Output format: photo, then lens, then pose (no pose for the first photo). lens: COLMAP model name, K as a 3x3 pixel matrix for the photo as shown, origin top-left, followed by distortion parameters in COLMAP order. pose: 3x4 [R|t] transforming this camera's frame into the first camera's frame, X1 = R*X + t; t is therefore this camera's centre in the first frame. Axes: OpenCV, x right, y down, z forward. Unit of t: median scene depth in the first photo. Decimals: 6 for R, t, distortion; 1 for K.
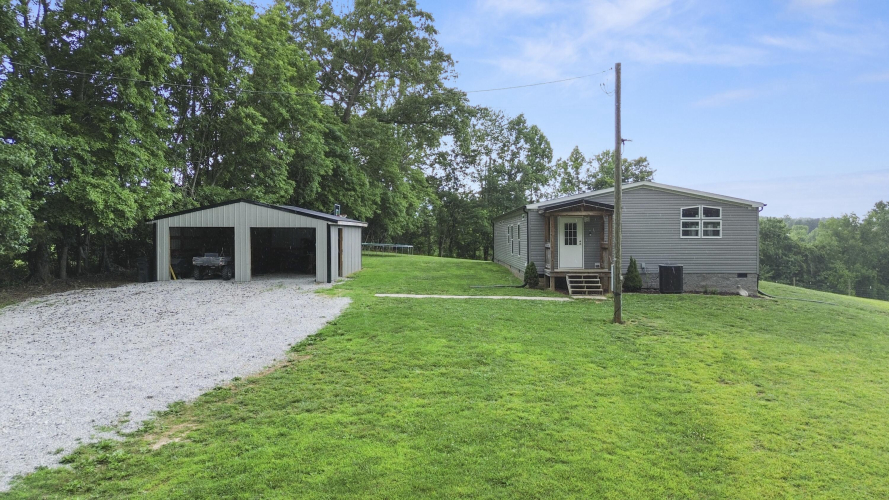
lens RADIAL K [[647.3, 0, 455.0], [0, 647.3, 248.3], [0, 0, 1]] dist [0.072383, -0.002255]
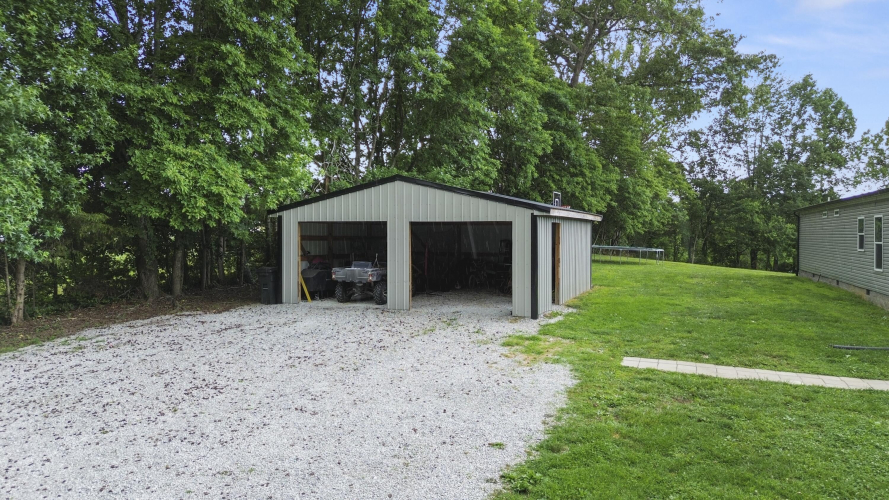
lens RADIAL K [[647.3, 0, 455.0], [0, 647.3, 248.3], [0, 0, 1]] dist [0.072383, -0.002255]
pose [[0.940362, 0.009900, -0.340031, -0.035611], [-0.009586, 0.999951, 0.002603, -0.004677], [0.340040, 0.000812, 0.940410, 0.234768]]
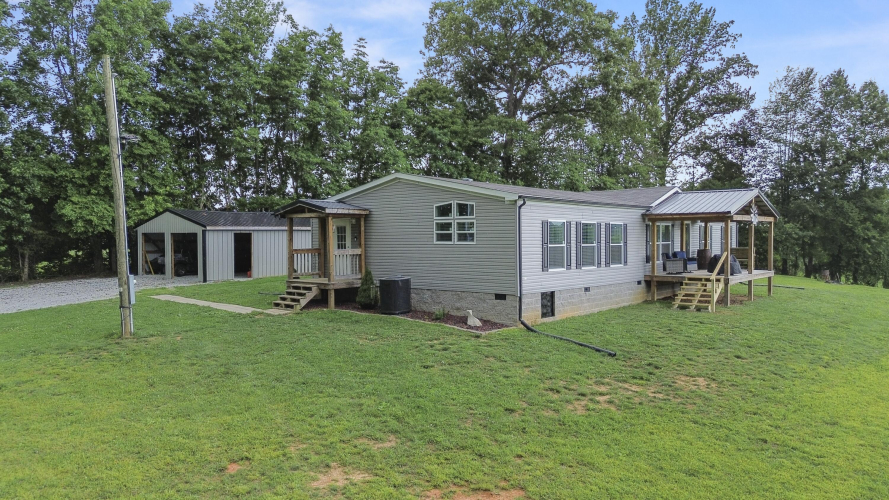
lens RADIAL K [[647.3, 0, 455.0], [0, 647.3, 248.3], [0, 0, 1]] dist [0.072383, -0.002255]
pose [[0.752980, 0.010545, -0.657959, 0.456062], [-0.018774, 0.999809, -0.005462, -0.003558], [0.657776, 0.016465, 0.753034, 0.232546]]
